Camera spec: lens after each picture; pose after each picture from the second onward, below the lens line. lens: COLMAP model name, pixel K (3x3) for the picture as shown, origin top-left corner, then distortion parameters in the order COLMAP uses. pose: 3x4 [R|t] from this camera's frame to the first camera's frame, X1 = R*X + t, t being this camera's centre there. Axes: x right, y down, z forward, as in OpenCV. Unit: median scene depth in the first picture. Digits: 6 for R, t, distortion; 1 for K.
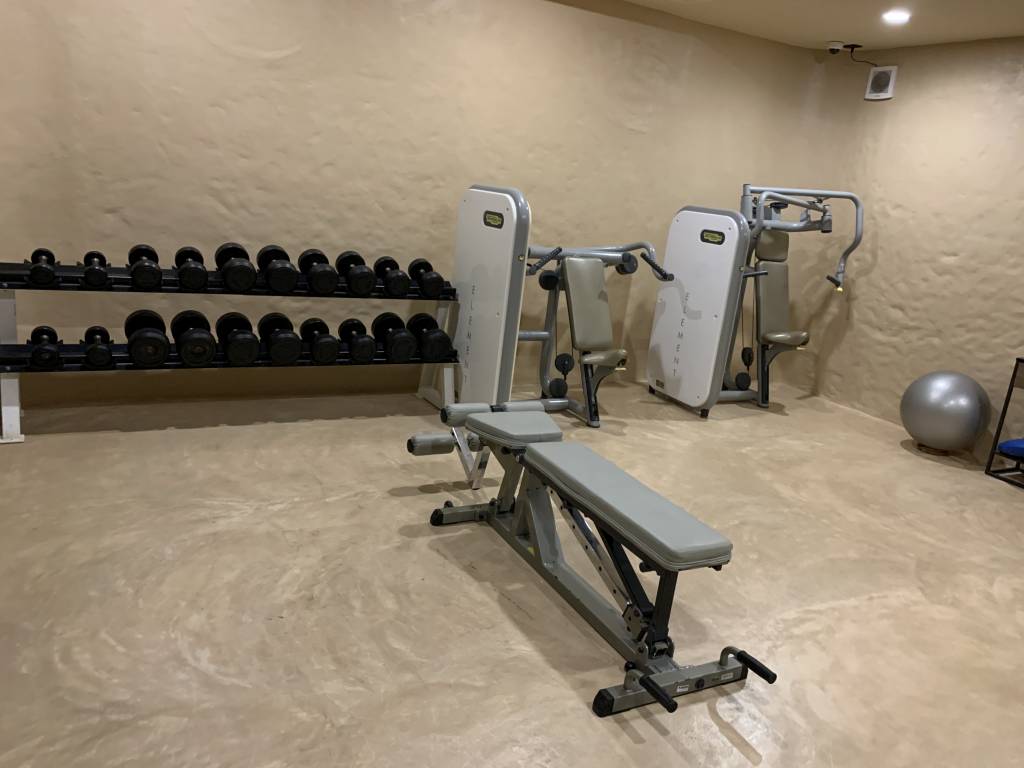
lens RADIAL K [[787.3, 0, 513.1], [0, 787.3, 384.3], [0, 0, 1]] dist [0.026721, -0.007906]
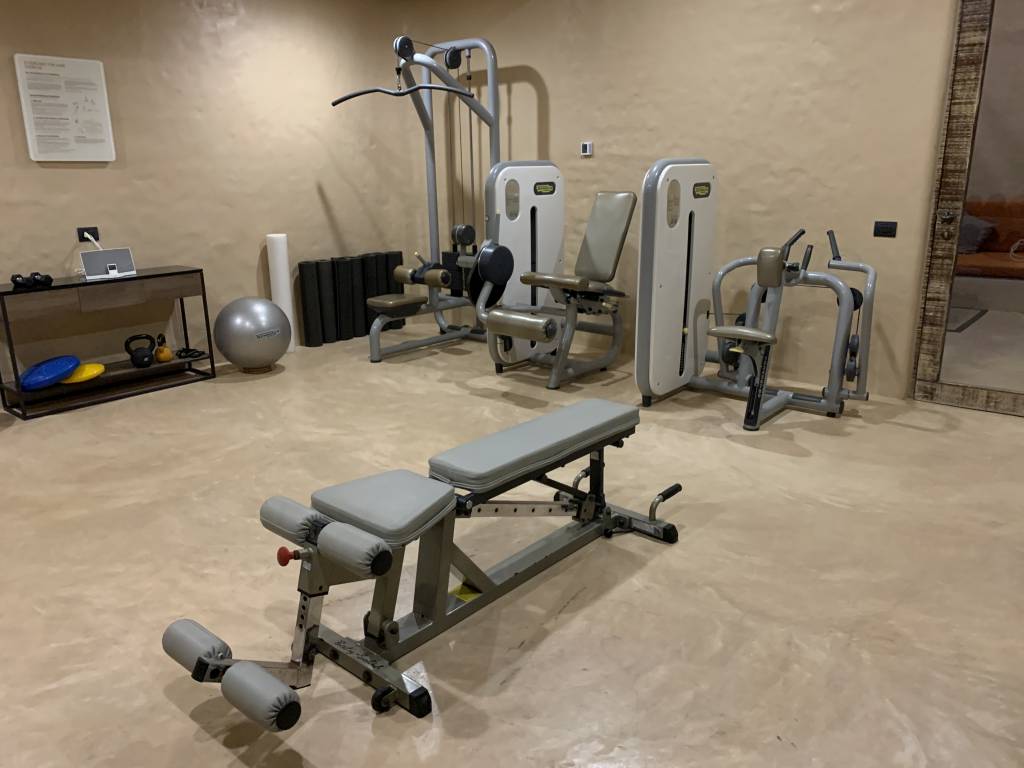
lens RADIAL K [[787.3, 0, 513.2], [0, 787.3, 383.6], [0, 0, 1]] dist [0.026721, -0.007906]
pose [[-0.357361, -0.352142, 0.865037, -0.653435], [0.216125, 0.869879, 0.443398, -0.350850], [-0.908616, 0.345409, -0.234754, 1.138018]]
